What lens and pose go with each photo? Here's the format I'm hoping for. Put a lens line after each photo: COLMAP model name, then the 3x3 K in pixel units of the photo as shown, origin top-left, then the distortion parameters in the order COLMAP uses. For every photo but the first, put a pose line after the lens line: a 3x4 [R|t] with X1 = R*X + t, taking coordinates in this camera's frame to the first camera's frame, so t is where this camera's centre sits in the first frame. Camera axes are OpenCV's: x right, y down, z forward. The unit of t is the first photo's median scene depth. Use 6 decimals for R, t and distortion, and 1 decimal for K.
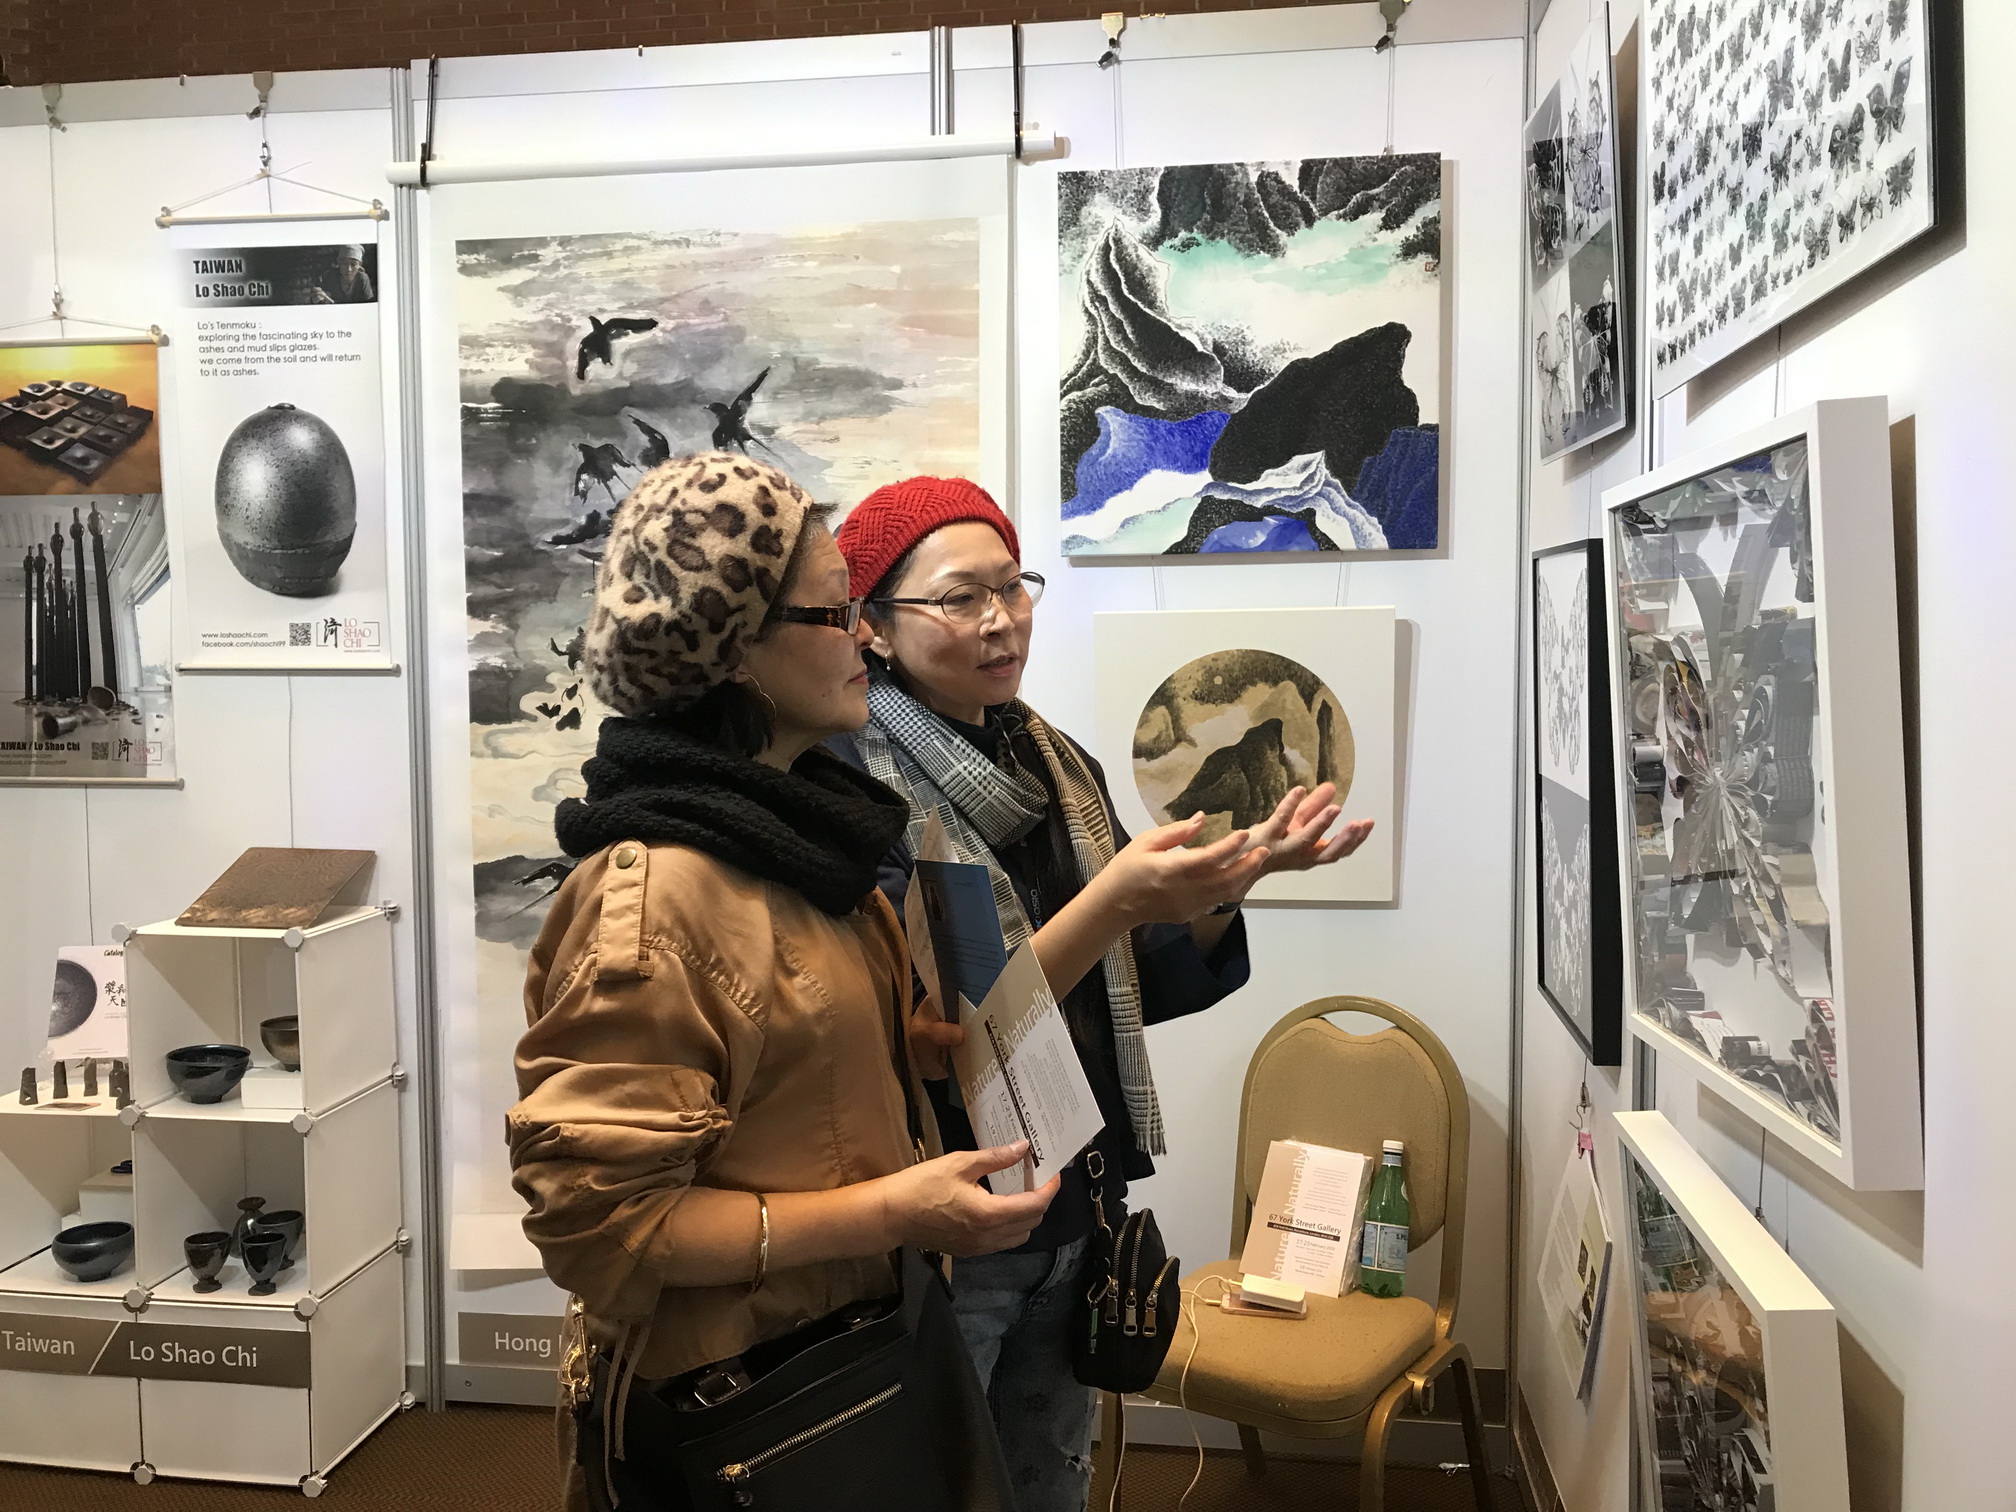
lens RADIAL K [[1665.3, 0, 1002.3], [0, 1665.3, 744.2], [0, 0, 1]] dist [0.024265, -0.018360]
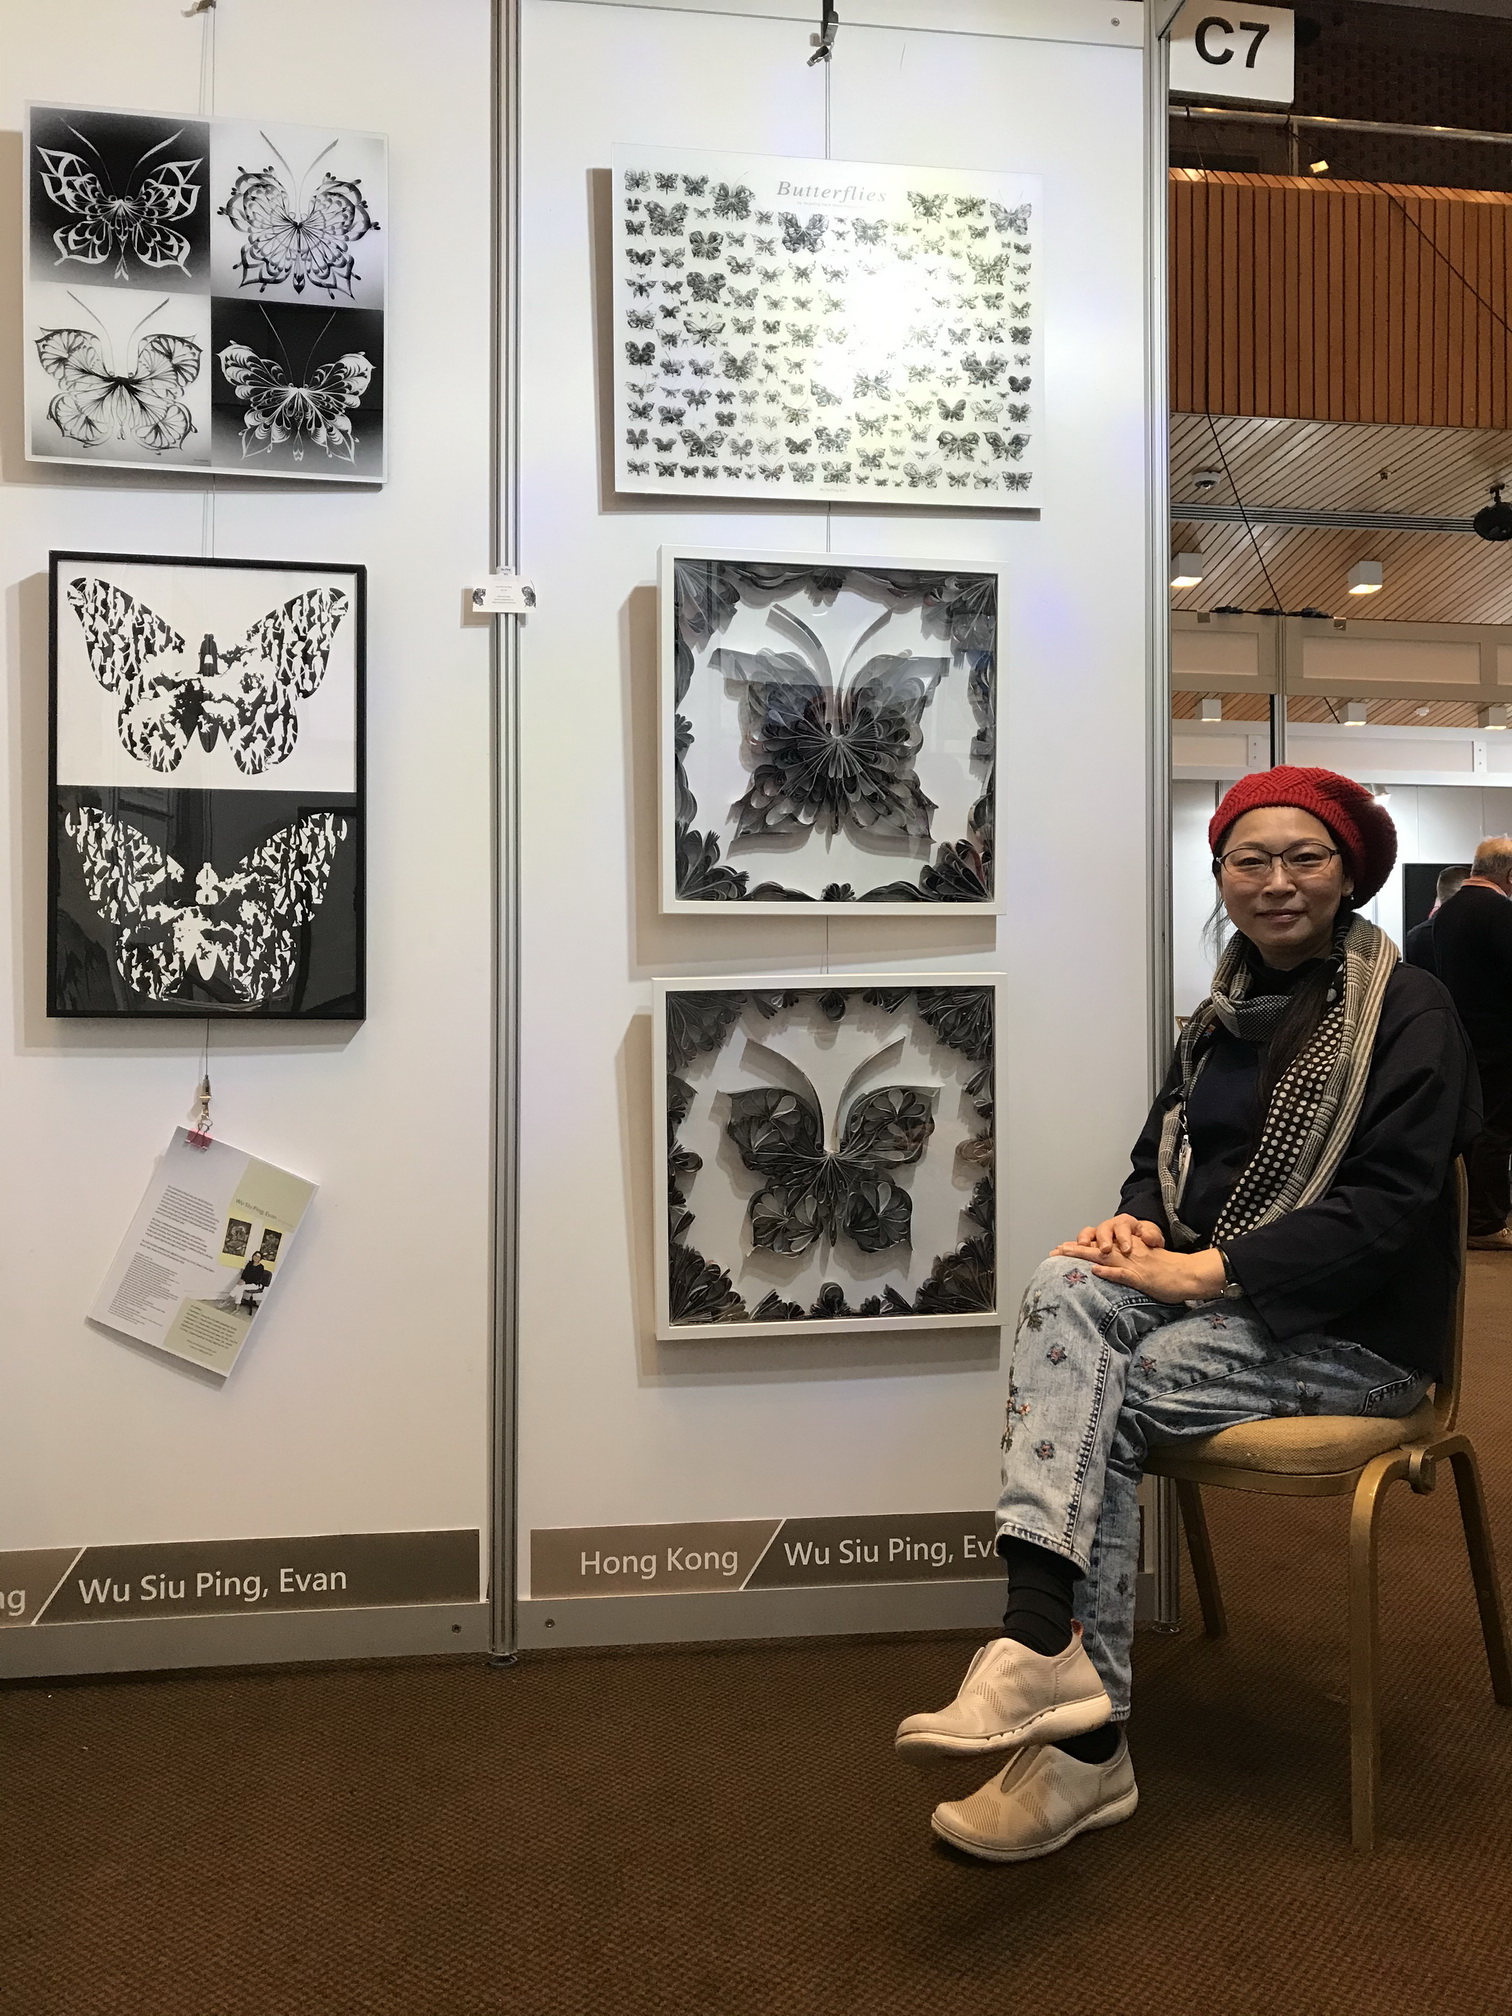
lens RADIAL K [[1665.3, 0, 753.0], [0, 1665.3, 998.3], [0, 0, 1]] dist [0.024265, -0.018360]
pose [[-0.290579, 0.032322, 0.956305, -0.588140], [0.064719, 0.997805, -0.014059, 0.149733], [-0.954660, 0.057806, -0.292033, 0.765443]]
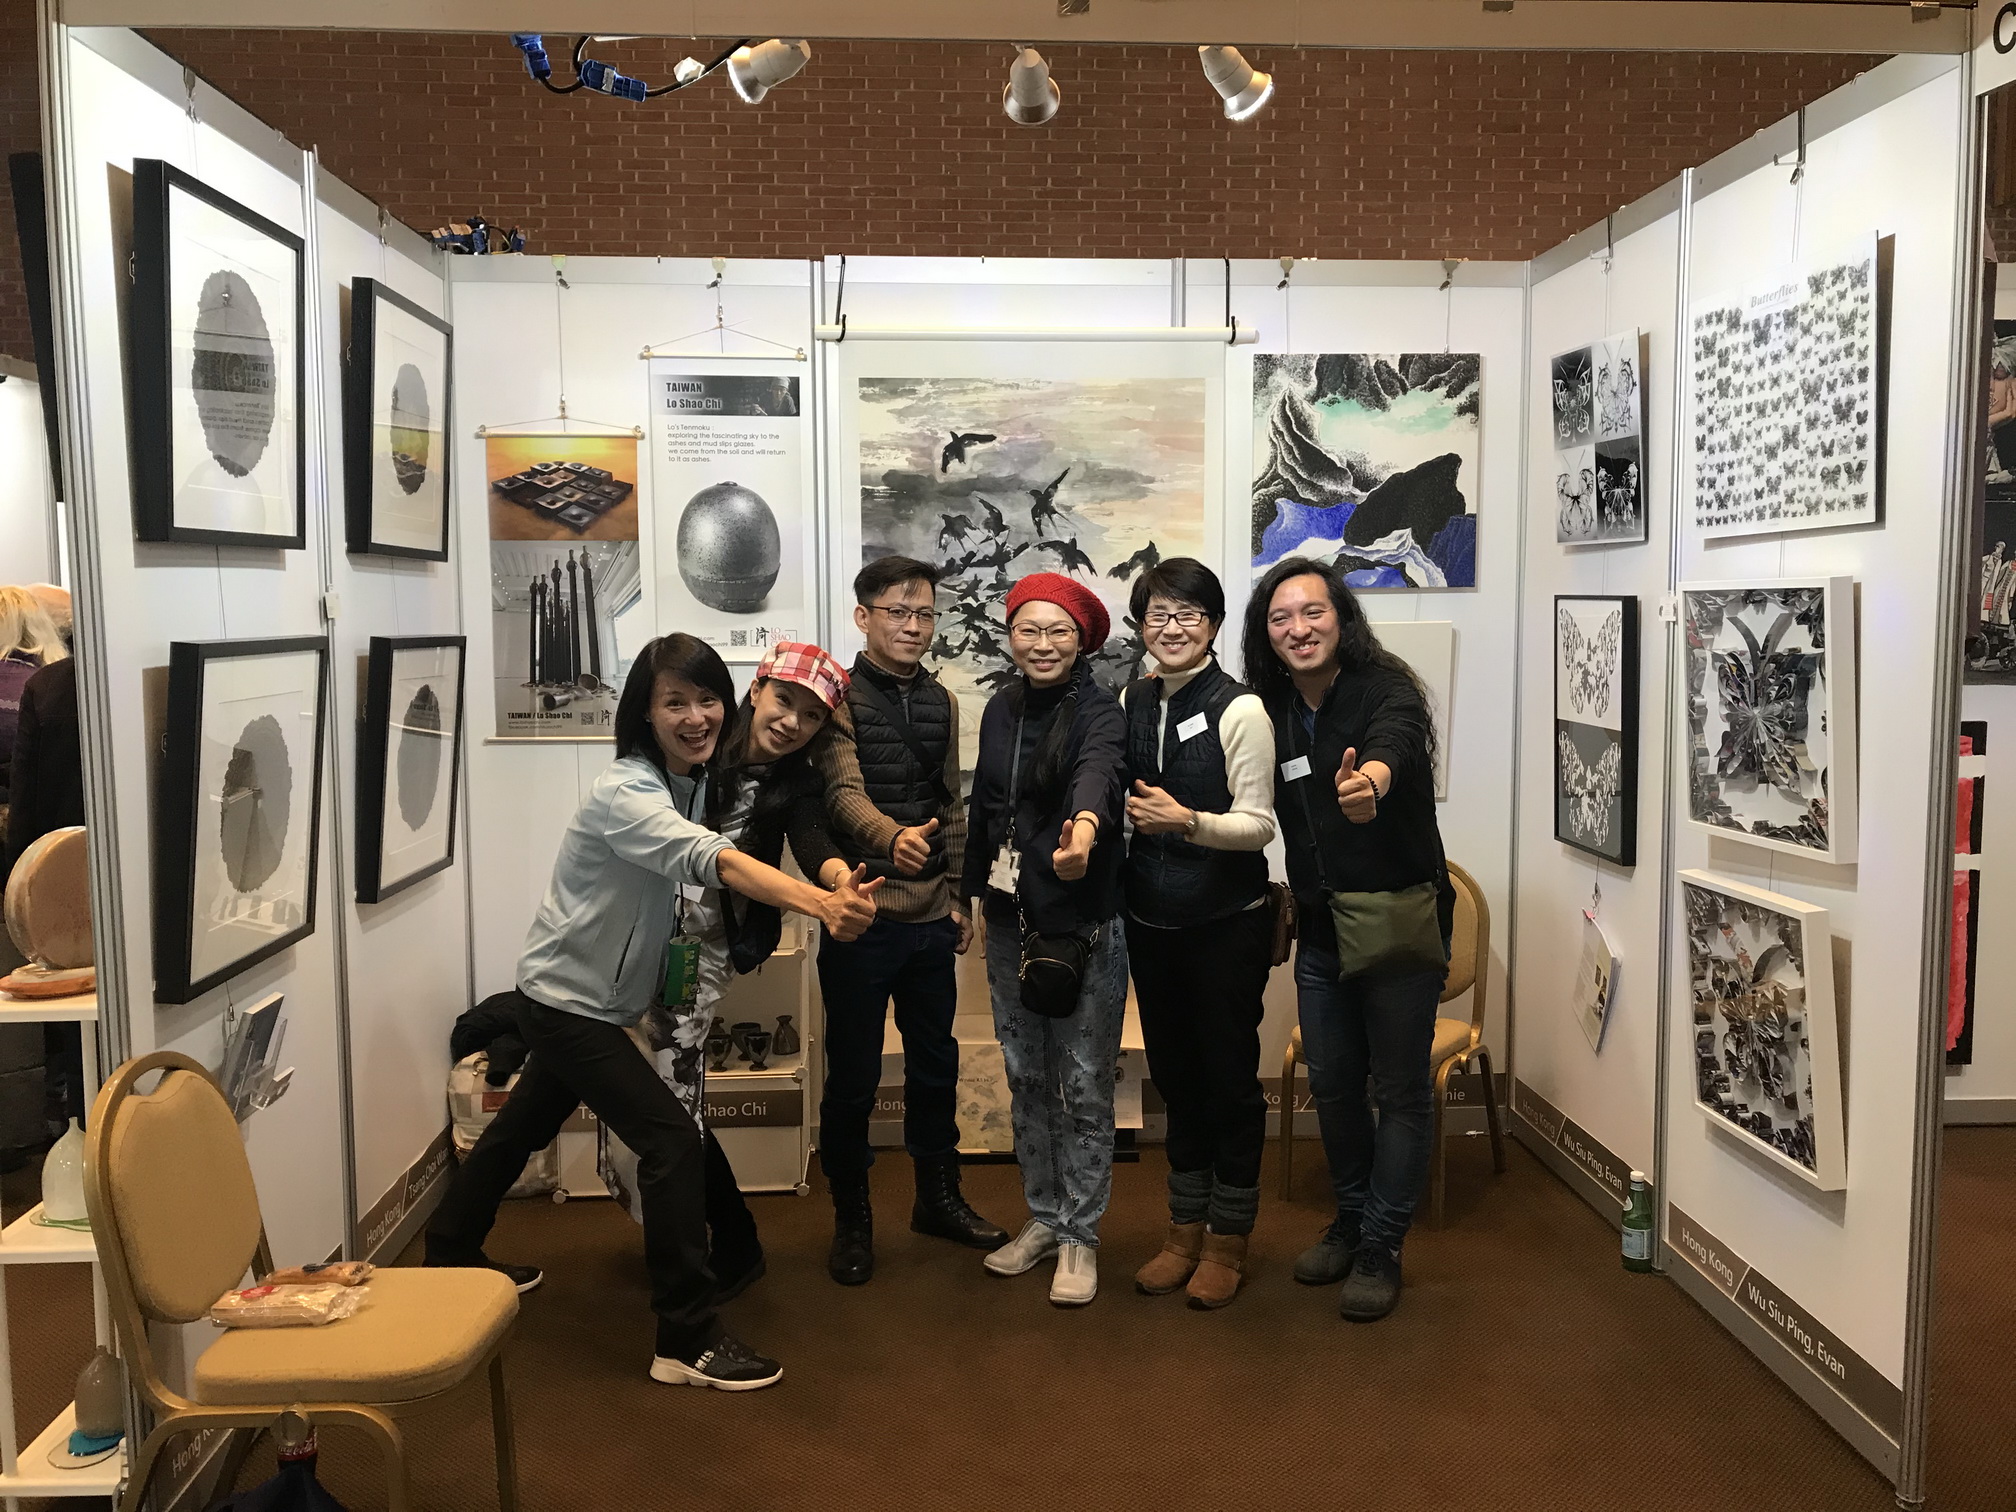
lens RADIAL K [[1665.3, 0, 1014.9], [0, 1665.3, 756.8], [0, 0, 1]] dist [0.024265, -0.018360]
pose [[0.976956, -0.018539, 0.212634, -0.532643], [0.012139, 0.999434, 0.031366, -0.003881], [-0.213095, -0.028062, 0.976628, -0.532712]]
